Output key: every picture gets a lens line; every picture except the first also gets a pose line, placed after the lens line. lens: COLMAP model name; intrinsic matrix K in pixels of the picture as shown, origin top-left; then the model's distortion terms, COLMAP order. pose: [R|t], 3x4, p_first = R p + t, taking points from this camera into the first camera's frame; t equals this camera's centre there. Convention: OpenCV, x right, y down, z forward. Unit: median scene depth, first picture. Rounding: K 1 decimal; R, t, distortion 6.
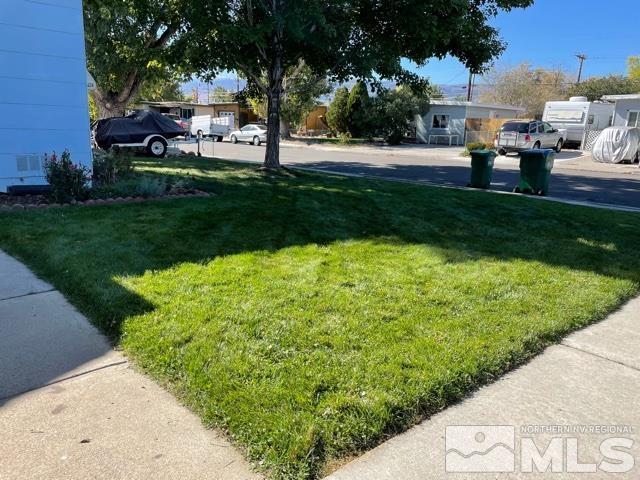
lens RADIAL K [[482.6, 0, 317.5], [0, 482.6, 226.2], [0, 0, 1]] dist [0.095946, -0.139887]
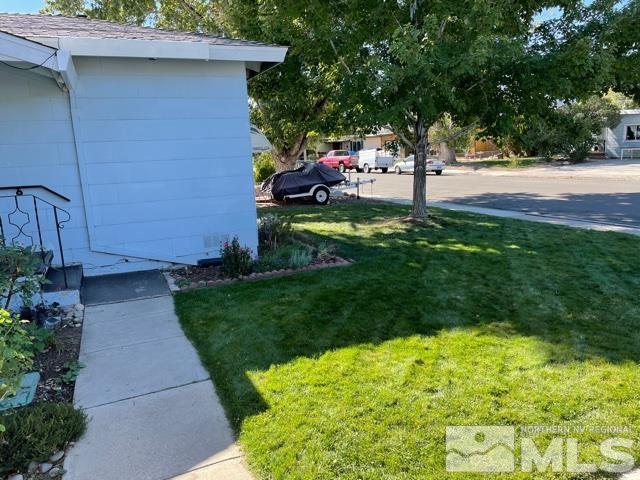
lens RADIAL K [[482.6, 0, 317.5], [0, 482.6, 226.2], [0, 0, 1]] dist [0.095946, -0.139887]
pose [[0.936450, -0.019503, -0.350258, 0.071039], [0.008440, 0.999417, -0.033084, -0.073173], [0.350699, 0.028026, 0.936069, -0.059613]]
